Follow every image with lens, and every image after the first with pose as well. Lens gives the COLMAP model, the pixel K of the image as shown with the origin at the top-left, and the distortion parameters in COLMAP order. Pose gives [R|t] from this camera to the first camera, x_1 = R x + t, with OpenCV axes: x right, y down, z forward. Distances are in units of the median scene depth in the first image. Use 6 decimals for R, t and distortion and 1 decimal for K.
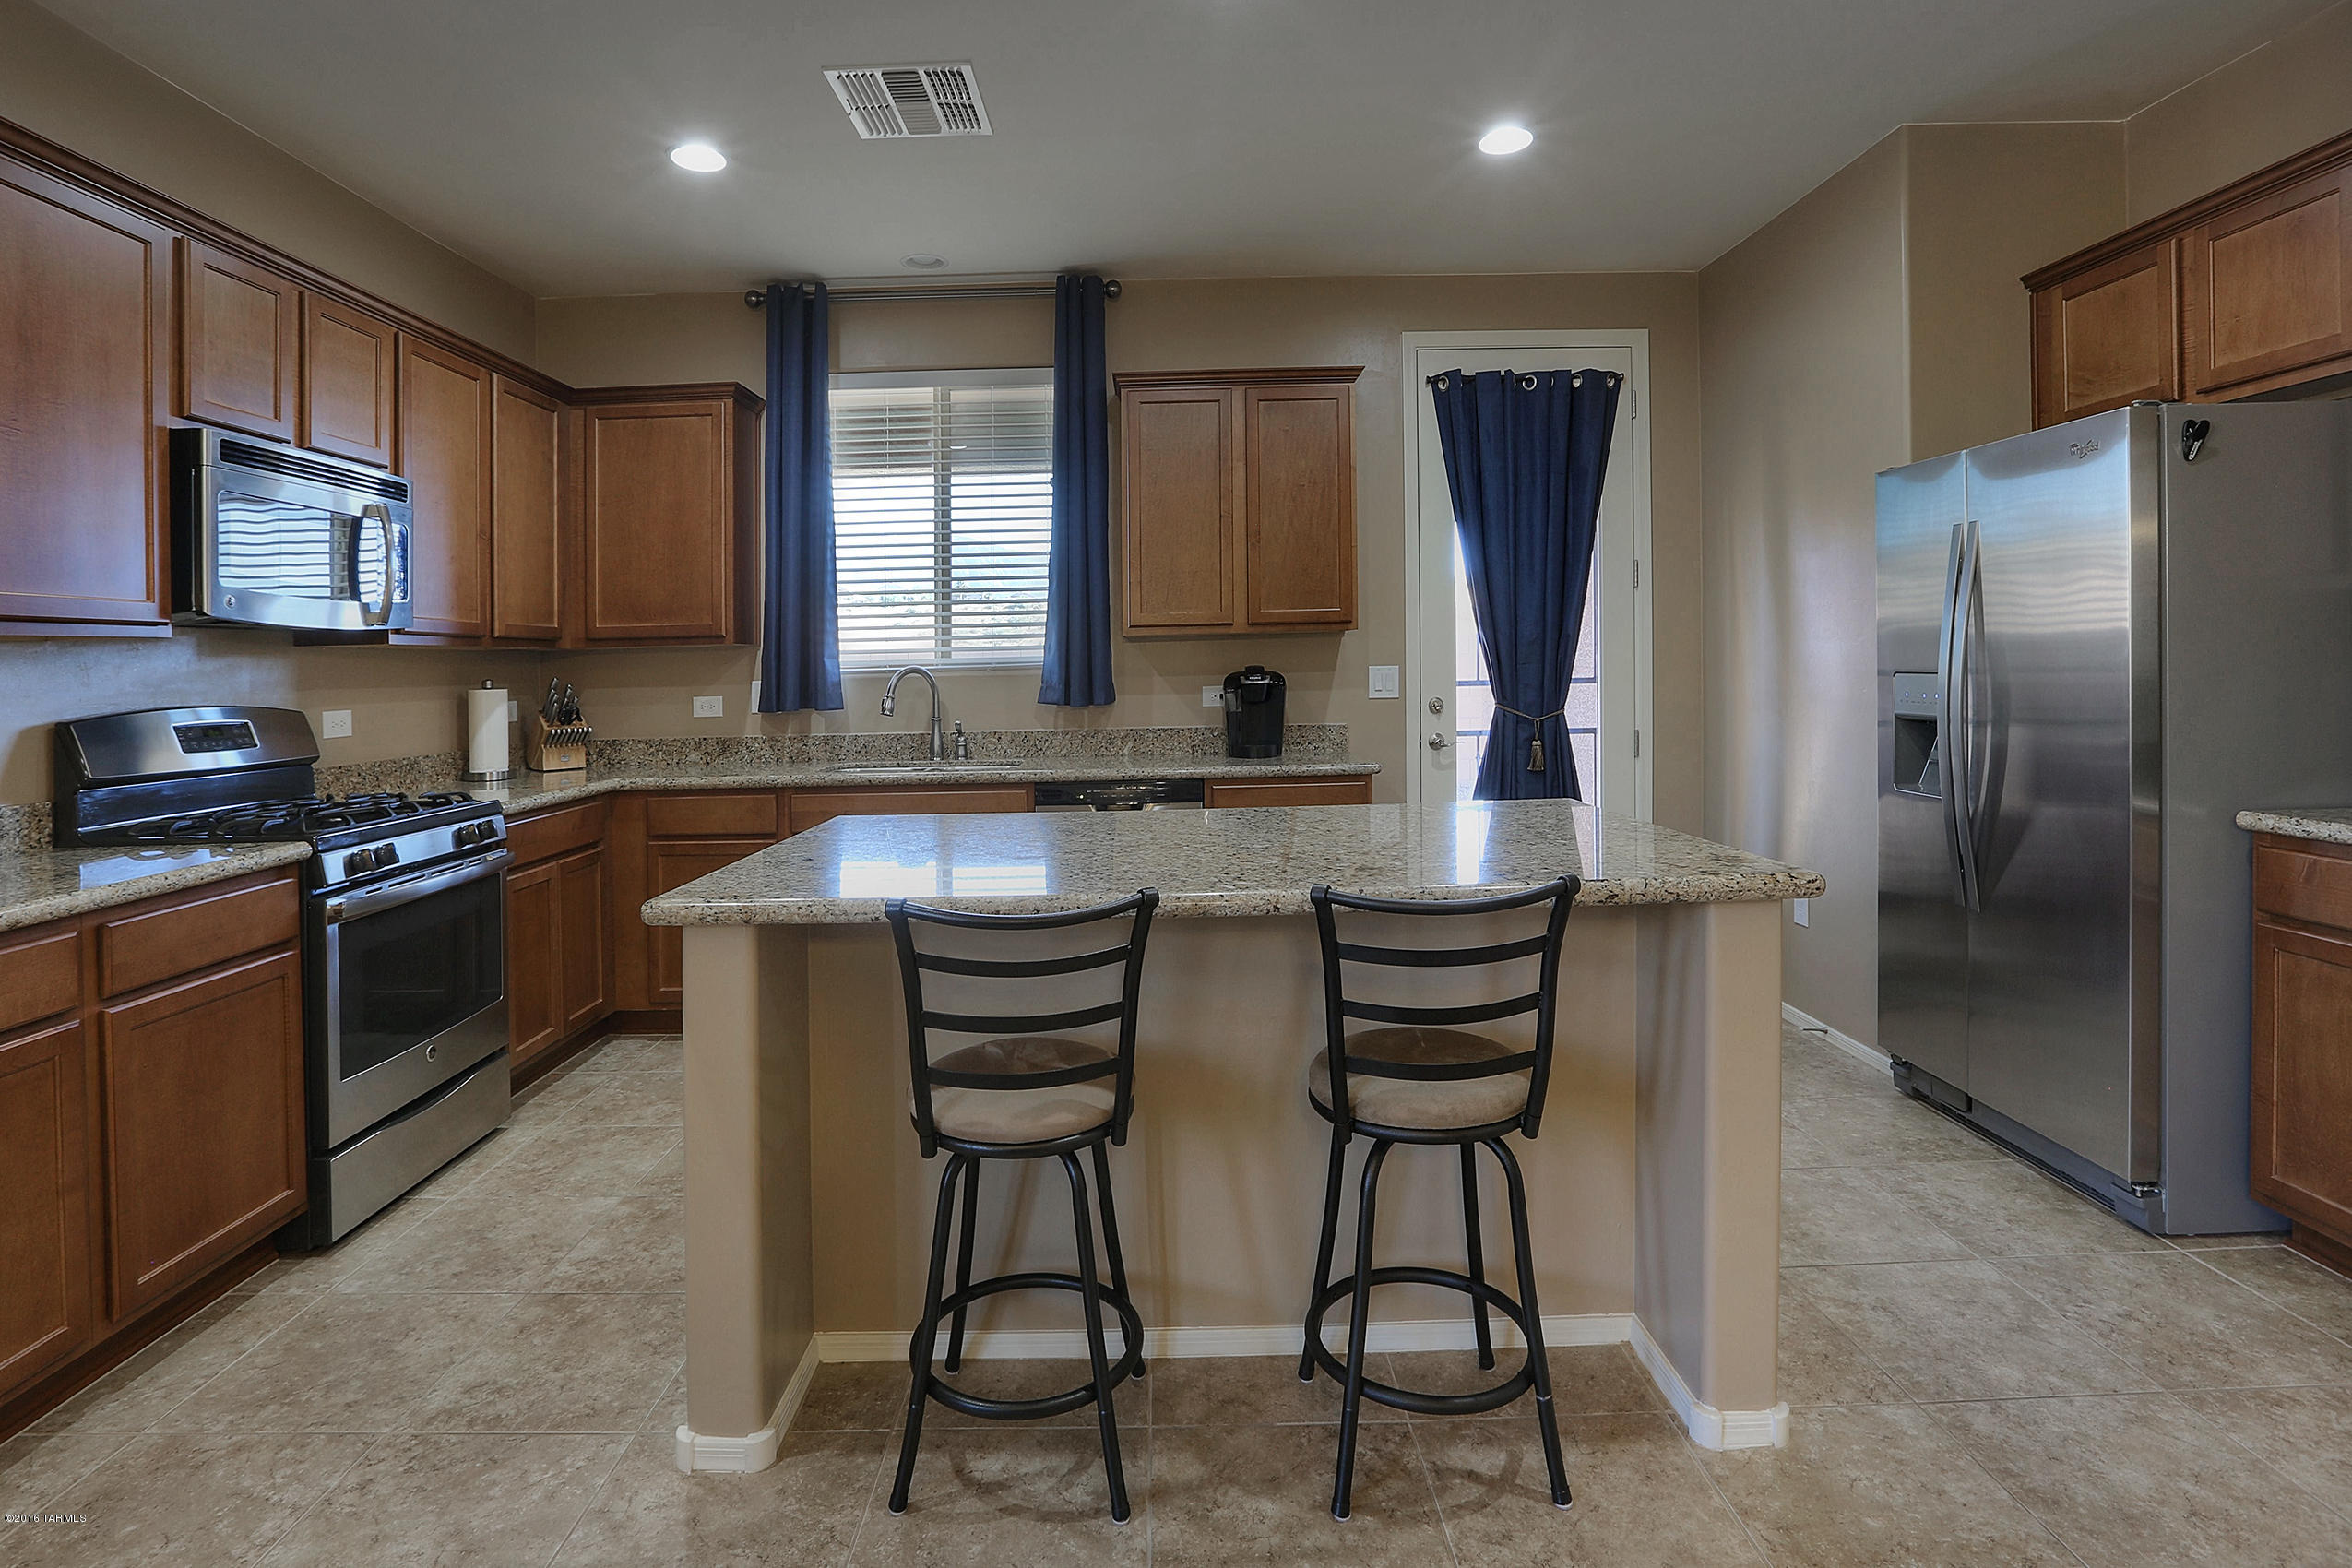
lens RADIAL K [[1055.5, 0, 1123.4], [0, 1055.5, 667.4], [0, 0, 1]] dist [-0.020762, 0.004647]
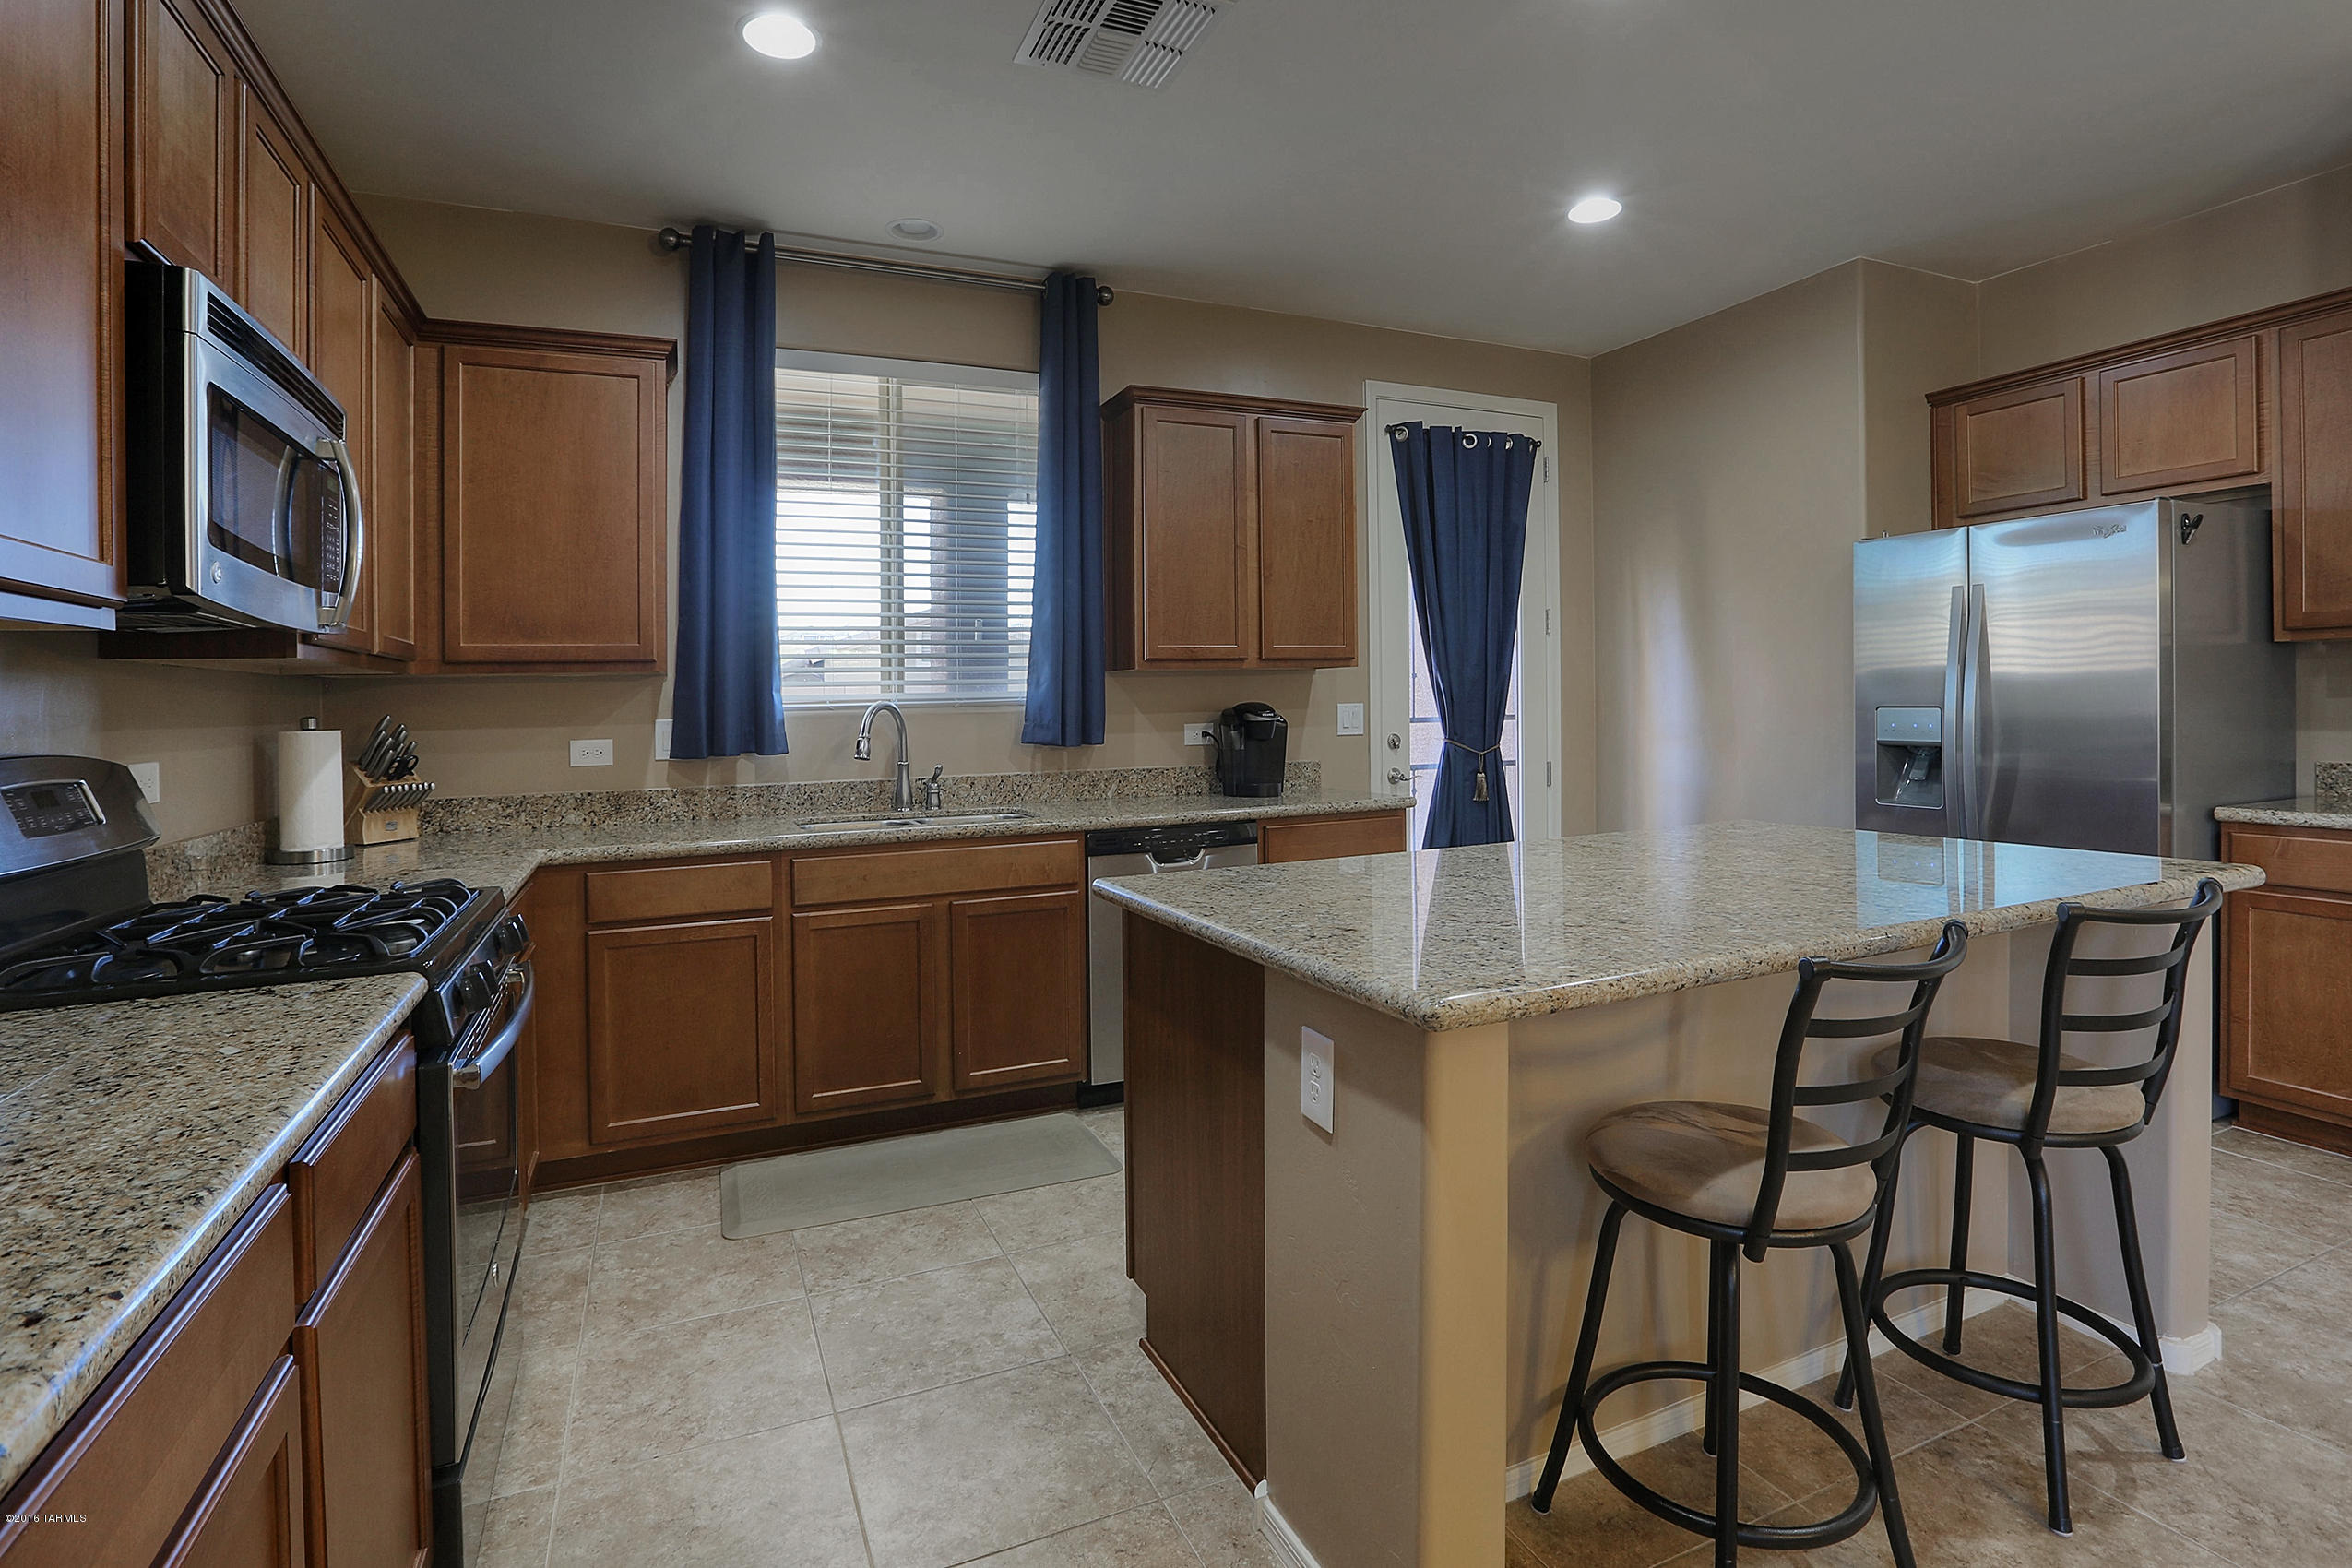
lens RADIAL K [[1055.5, 0, 1174.9], [0, 1055.5, 695.0], [0, 0, 1]] dist [-0.020762, 0.004647]
pose [[0.921787, 0.006691, 0.387640, -0.319241], [-0.000453, 0.999869, -0.016182, 0.007622], [-0.387697, 0.014741, 0.921669, 0.130488]]
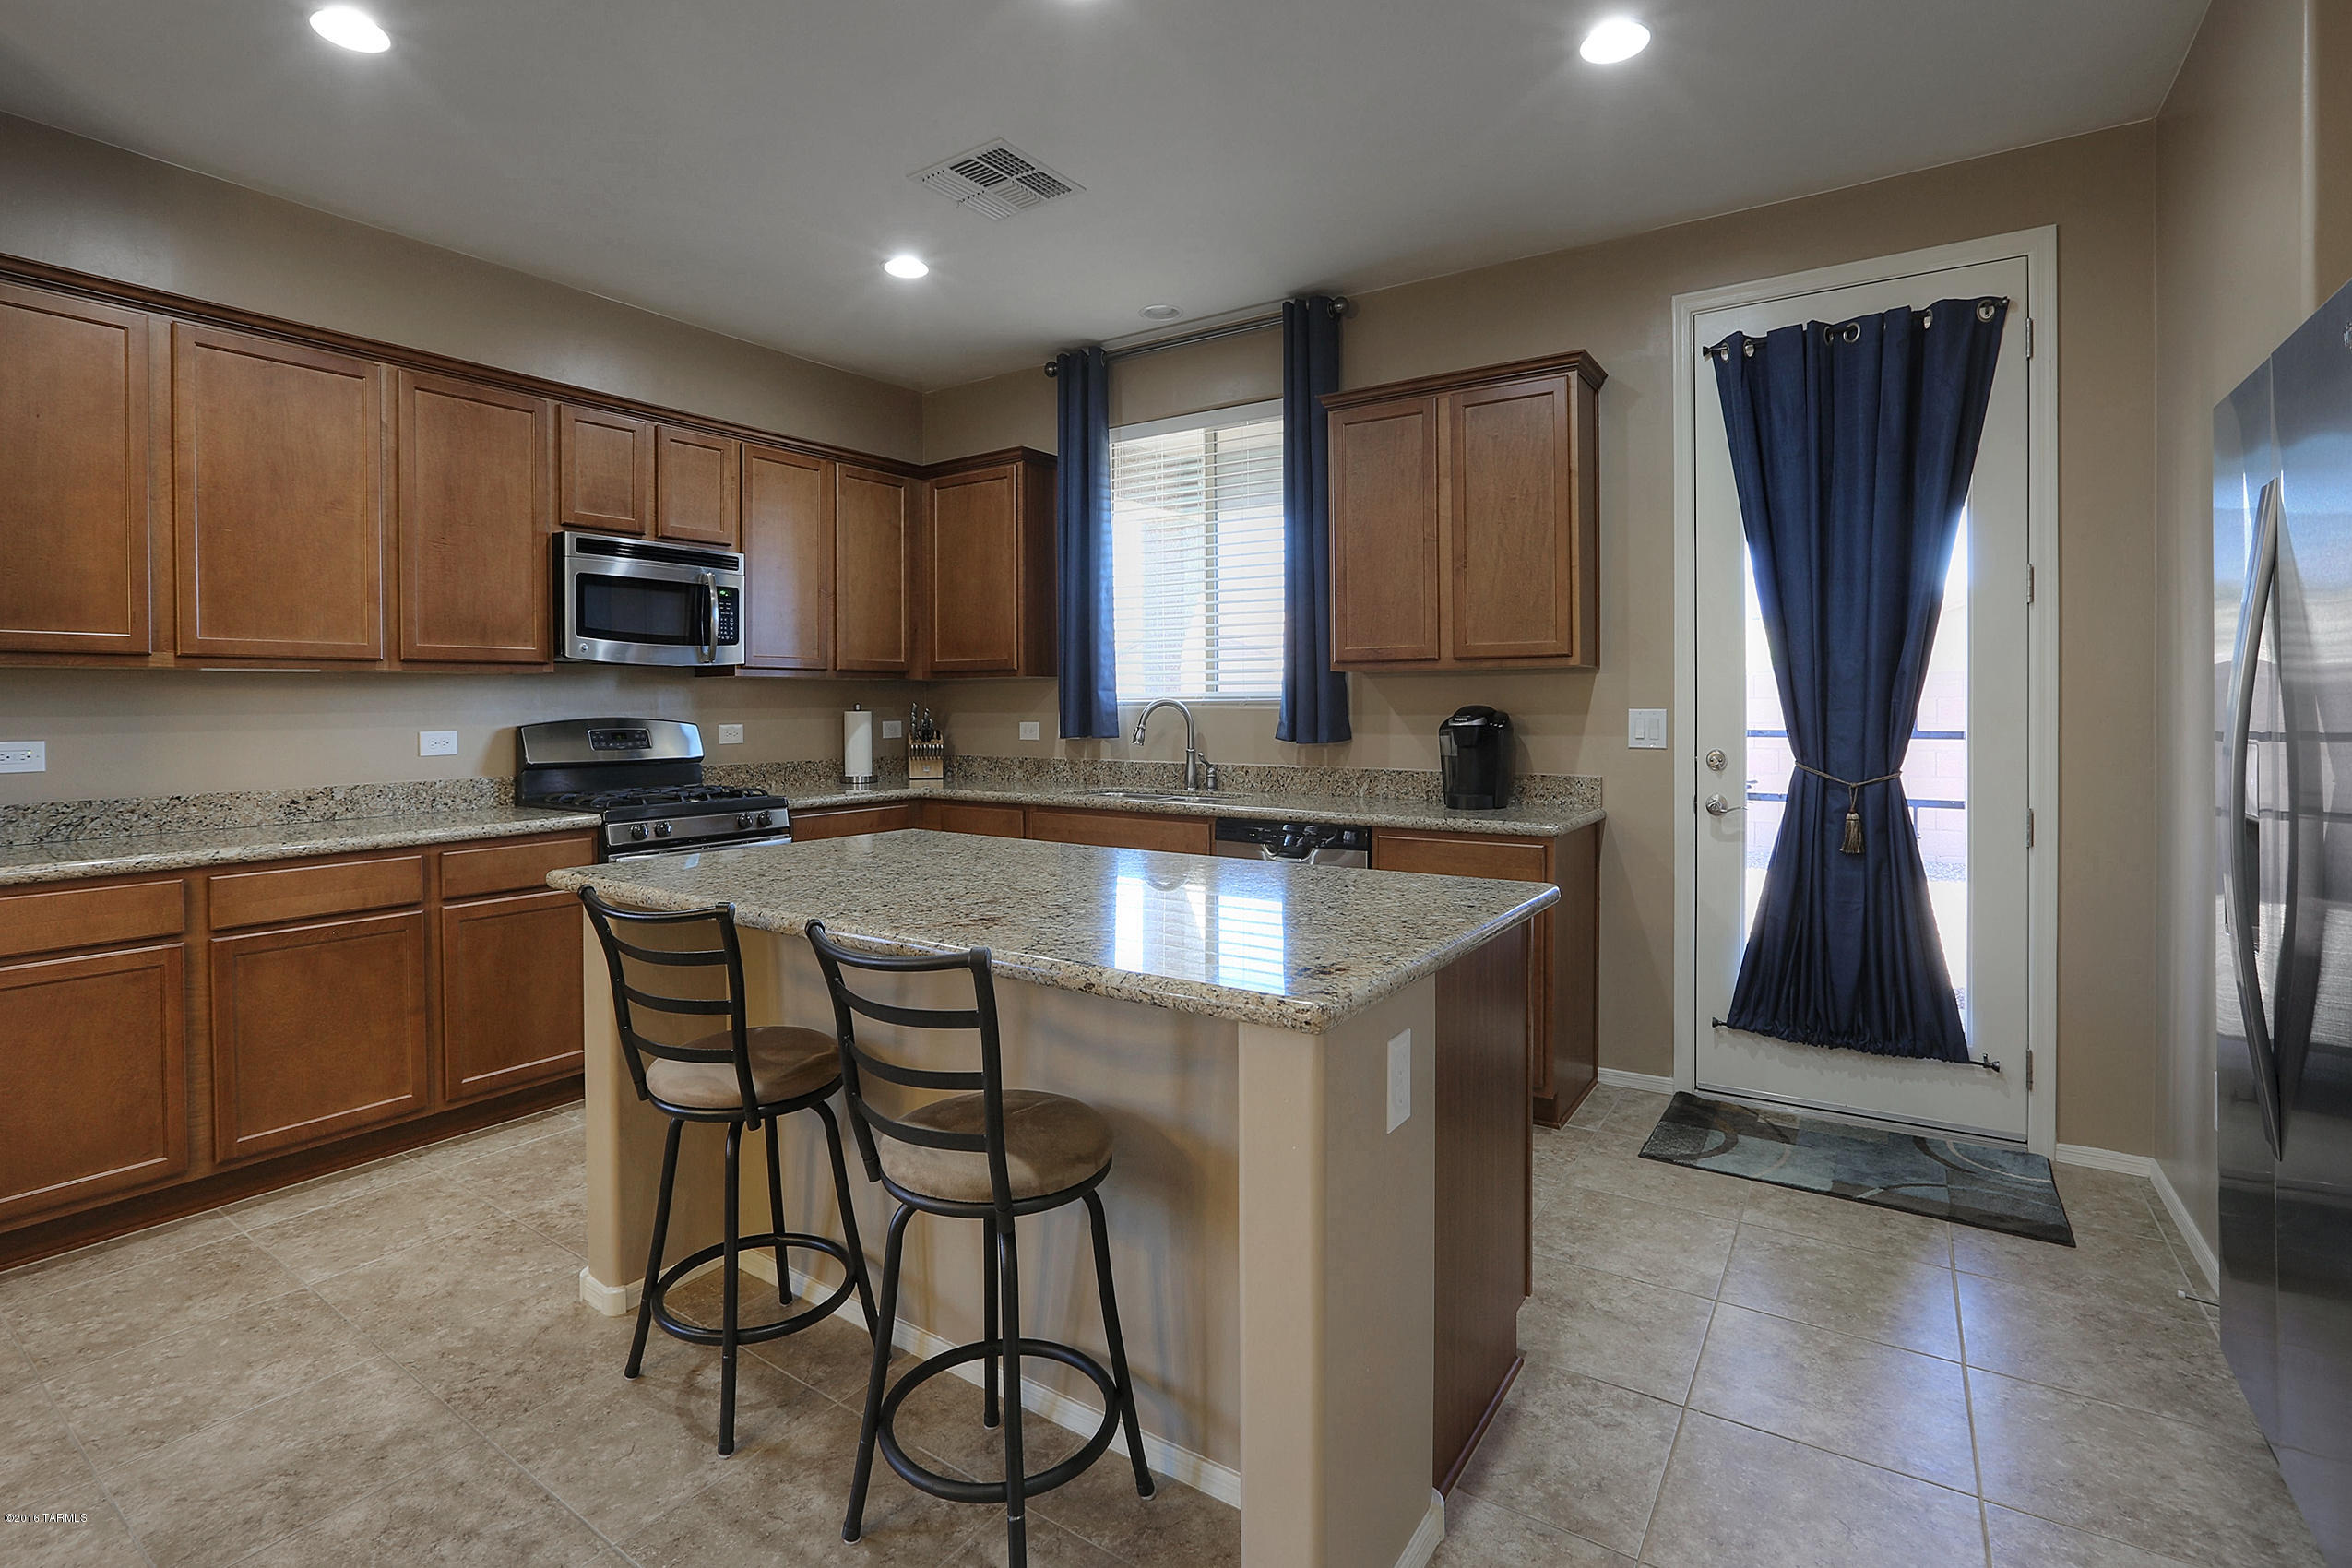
lens RADIAL K [[1066.8, 0, 1210.3], [0, 1066.8, 701.9], [0, 0, 1]] dist [-0.030290, 0.000520]
pose [[0.843441, 0.019084, -0.536883, 0.419481], [-0.016053, 0.999818, 0.010320, -0.010000], [0.536982, -0.000086, 0.843593, 0.130255]]
